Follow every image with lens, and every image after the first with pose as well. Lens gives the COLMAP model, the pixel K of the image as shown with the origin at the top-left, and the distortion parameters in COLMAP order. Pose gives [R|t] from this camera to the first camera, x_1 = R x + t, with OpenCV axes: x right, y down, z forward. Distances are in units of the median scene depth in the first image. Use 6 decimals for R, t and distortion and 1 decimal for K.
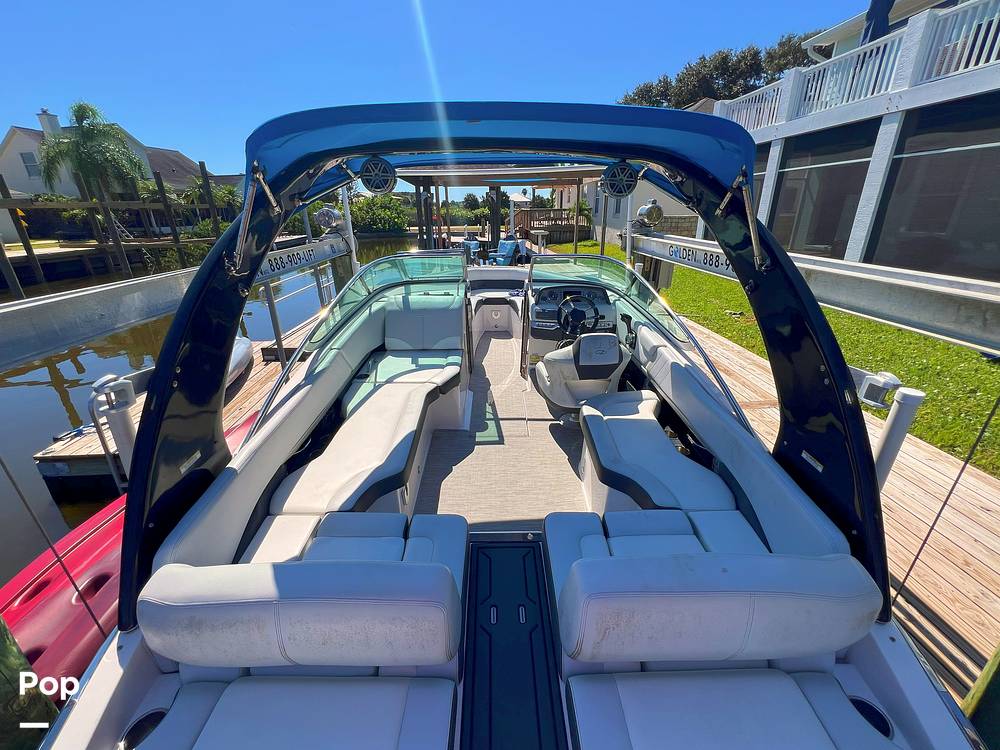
lens RADIAL K [[425.0, 0, 500.0], [0, 425.0, 375.0], [0, 0, 1]] dist [0.015634, -0.000031]
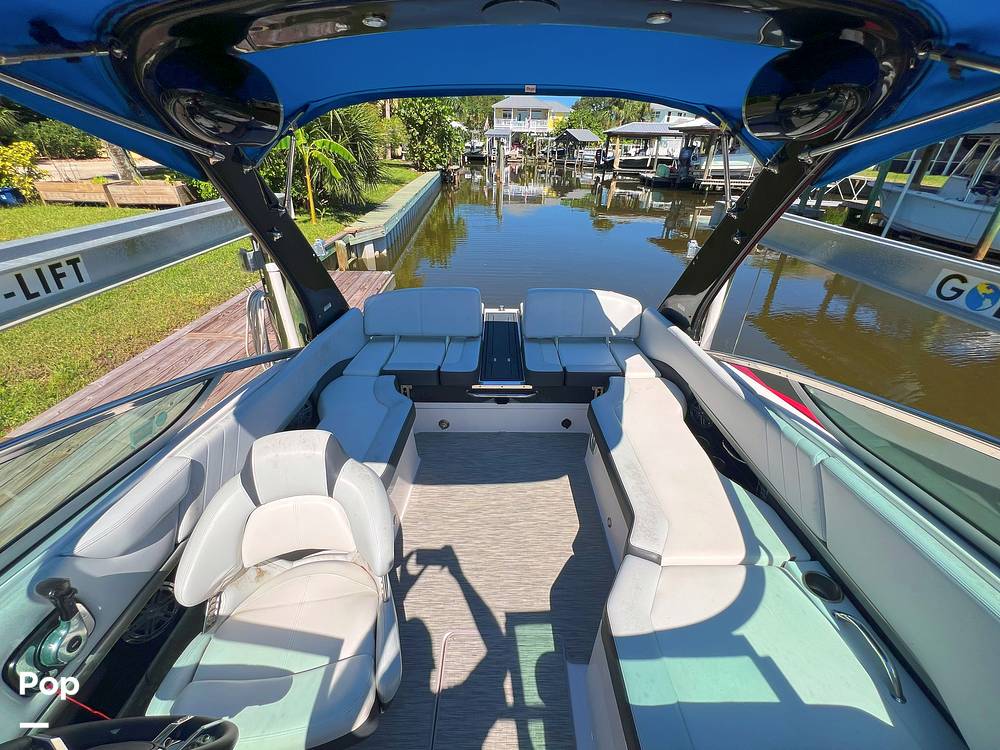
lens RADIAL K [[405.5, 0, 500.0], [0, 405.5, 375.0], [0, 0, 1]] dist [-0.000005, -0.000218]
pose [[-0.999998, 0.001961, 0.000586, 0.009471], [0.001688, 0.628440, 0.777857, -0.427797], [0.001157, 0.777856, -0.628442, 1.040360]]
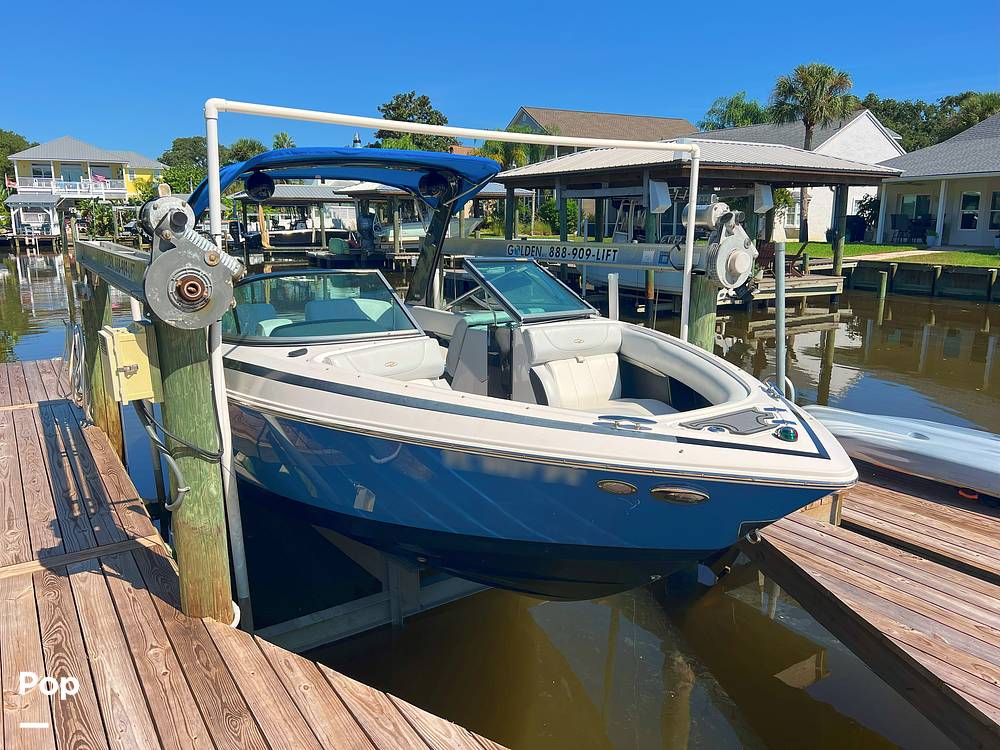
lens RADIAL K [[745.0, 0, 500.0], [0, 745.0, 375.0], [0, 0, 1]] dist [0.050506, -0.062749]
pose [[-0.842340, 0.134562, -0.521878, 0.610799], [-0.175732, 0.846832, 0.501990, -0.840368], [0.509491, 0.514557, -0.689673, 2.164843]]
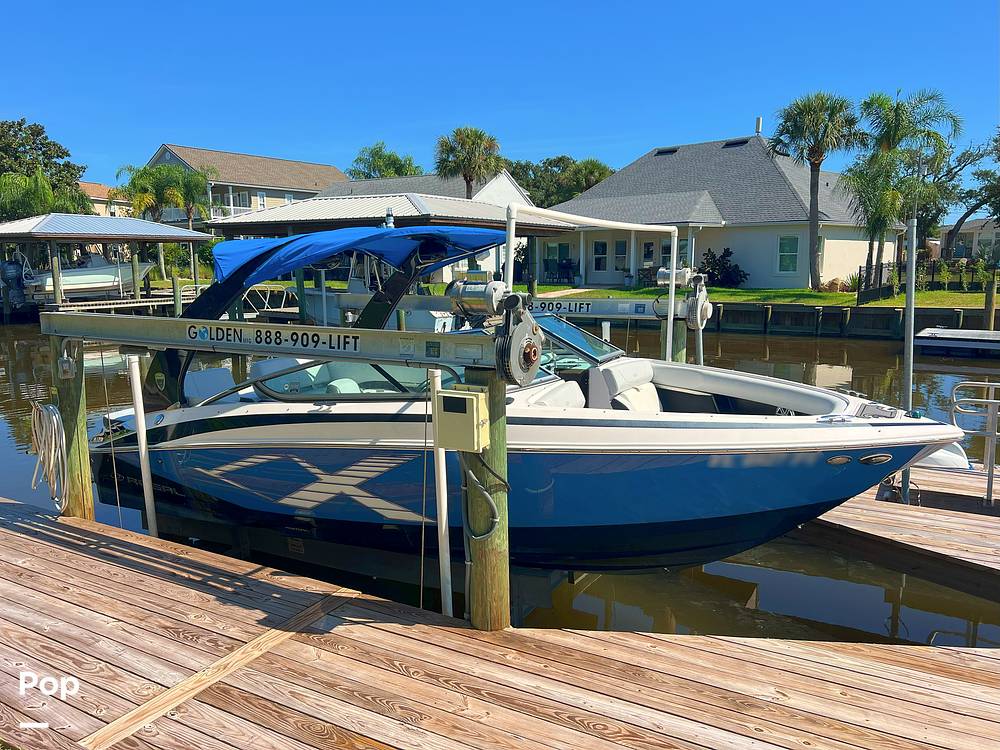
lens RADIAL K [[745.0, 0, 500.0], [0, 745.0, 375.0], [0, 0, 1]] dist [0.050506, -0.062749]
pose [[-0.500607, 0.161999, -0.850382, 1.394844], [-0.295690, 0.891253, 0.343853, -0.758253], [0.813610, 0.423585, -0.398266, 1.743082]]
